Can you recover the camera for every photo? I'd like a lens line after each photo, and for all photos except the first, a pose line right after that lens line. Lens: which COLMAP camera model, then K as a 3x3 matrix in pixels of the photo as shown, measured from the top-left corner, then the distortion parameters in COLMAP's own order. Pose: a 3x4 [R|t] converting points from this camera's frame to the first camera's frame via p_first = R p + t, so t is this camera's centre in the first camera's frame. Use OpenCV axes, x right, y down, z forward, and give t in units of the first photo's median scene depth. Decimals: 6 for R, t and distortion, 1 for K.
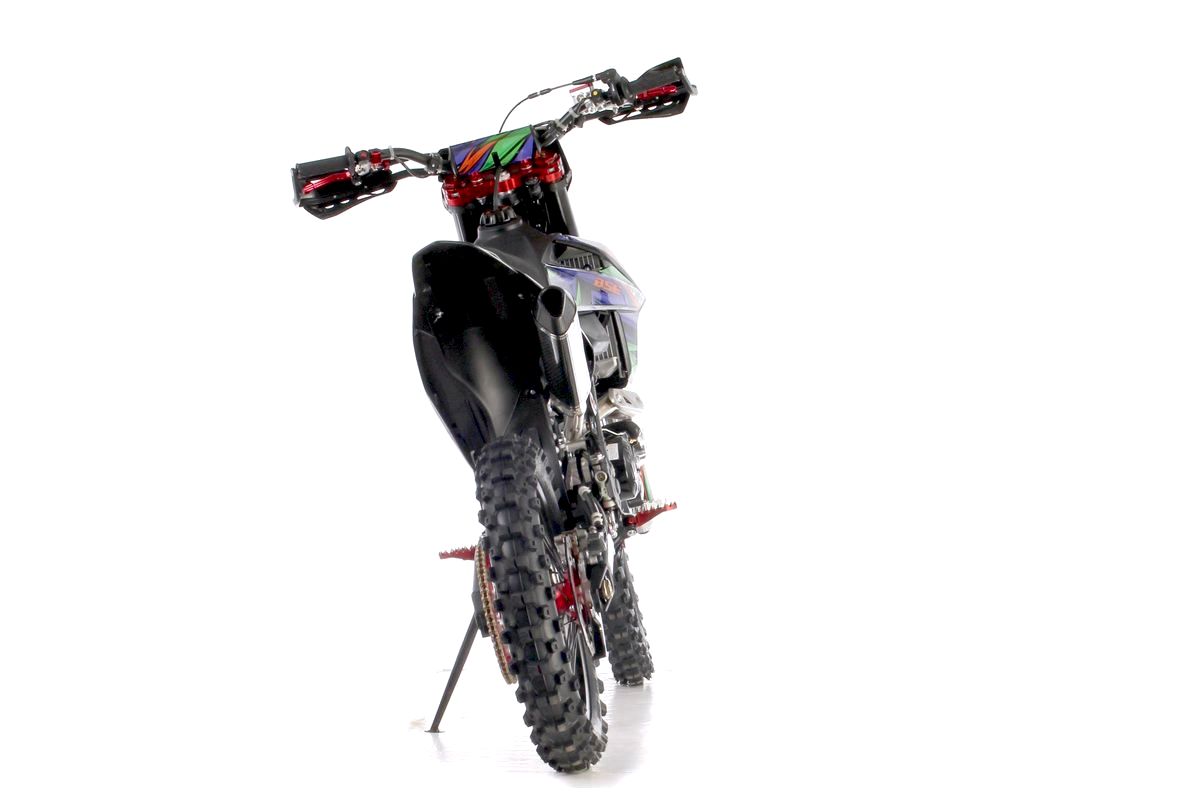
lens RADIAL K [[4894.2, 0, 600.0], [0, 4894.2, 400.0], [0, 0, 1]] dist [0.042979, 0.764918]
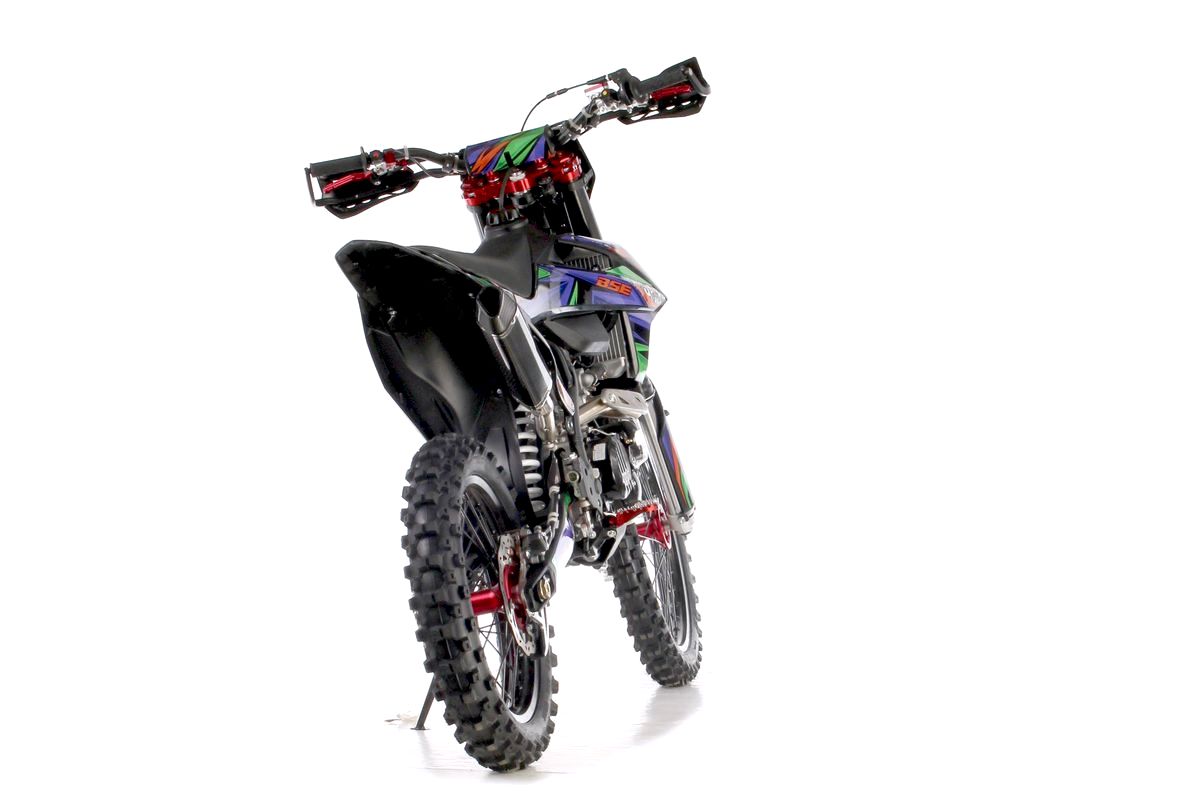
lens RADIAL K [[4894.2, 0, 600.0], [0, 4894.2, 400.0], [0, 0, 1]] dist [0.042979, 0.764918]
pose [[0.989074, 0.007486, -0.147227, 0.145181], [-0.007504, 0.999972, 0.000429, -0.000432], [0.147226, 0.000680, 0.989103, 0.011448]]
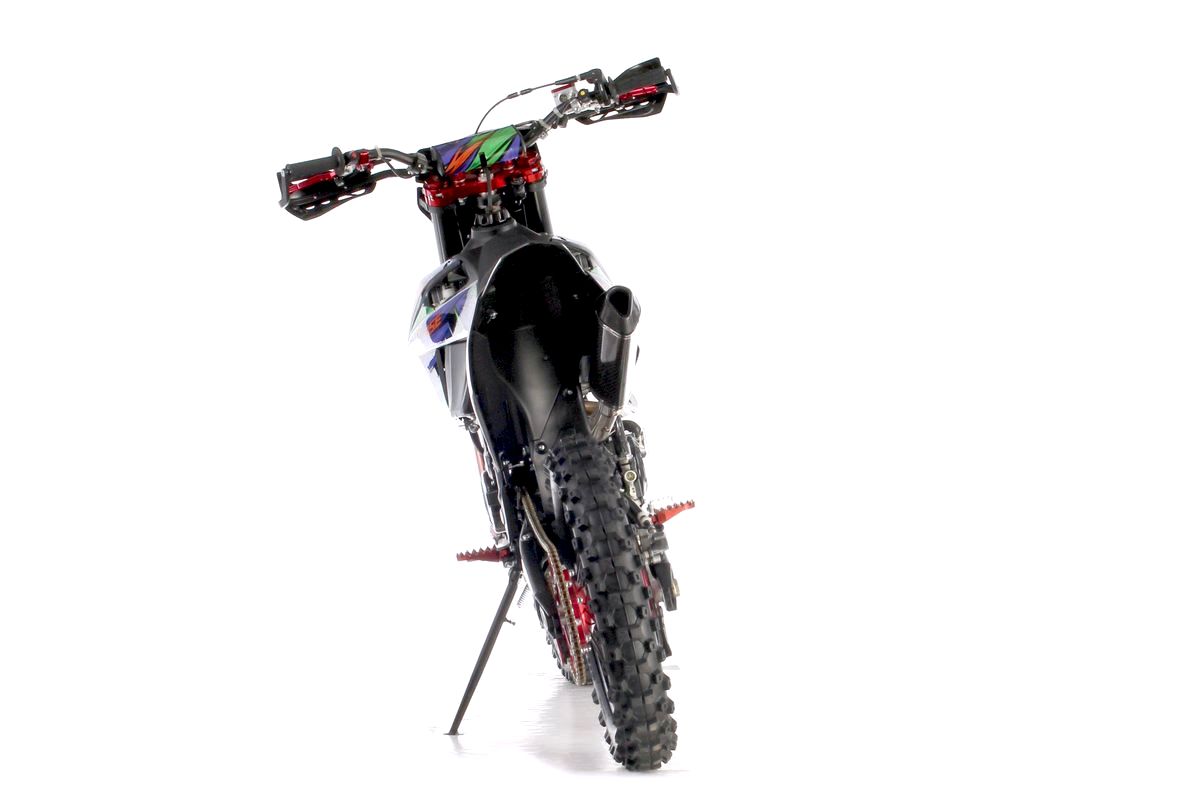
lens RADIAL K [[4894.2, 0, 600.0], [0, 4894.2, 400.0], [0, 0, 1]] dist [0.042979, 0.764918]
pose [[0.986691, -0.010066, 0.162297, -0.160013], [0.010050, 0.999949, 0.000920, -0.000851], [-0.162298, 0.000723, 0.986741, 0.012017]]
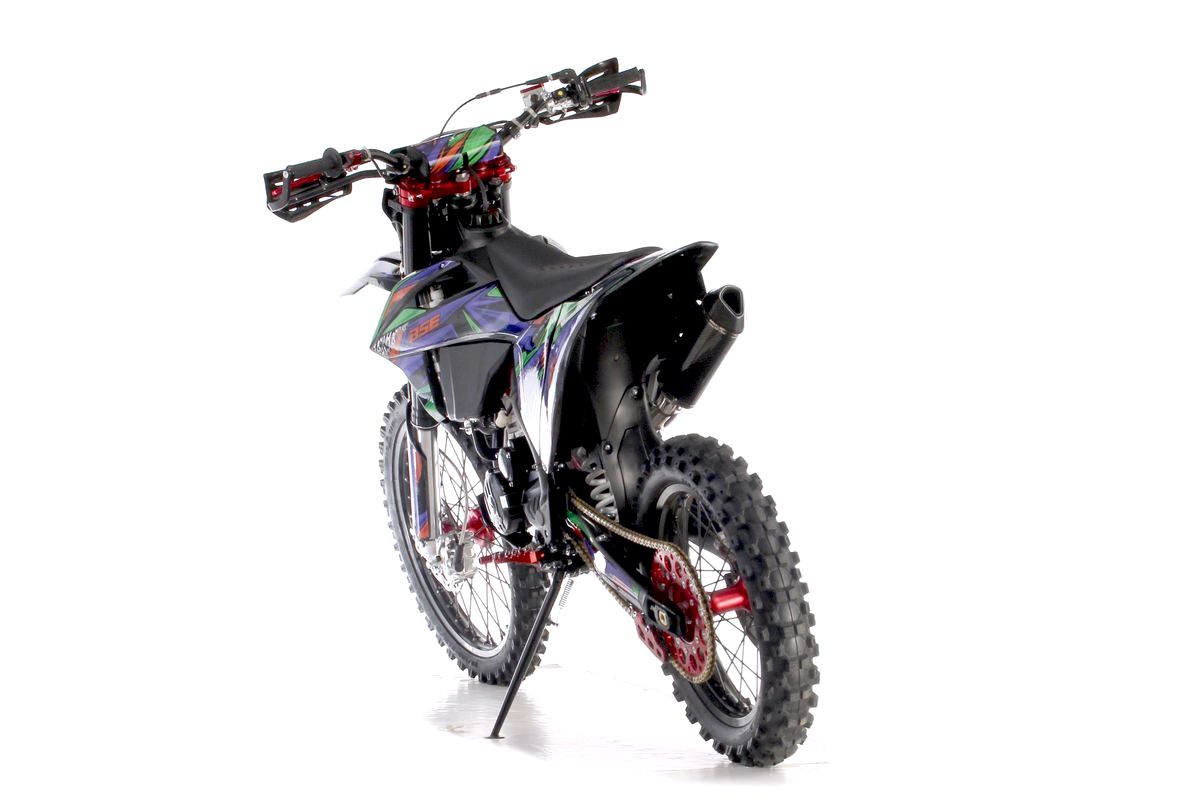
lens RADIAL K [[4894.2, 0, 600.0], [0, 4894.2, 400.0], [0, 0, 1]] dist [0.042979, 0.764918]
pose [[0.901819, -0.027603, 0.431231, -0.425594], [0.027112, 0.999606, 0.007285, -0.007024], [-0.431262, 0.005122, 0.902212, 0.093630]]
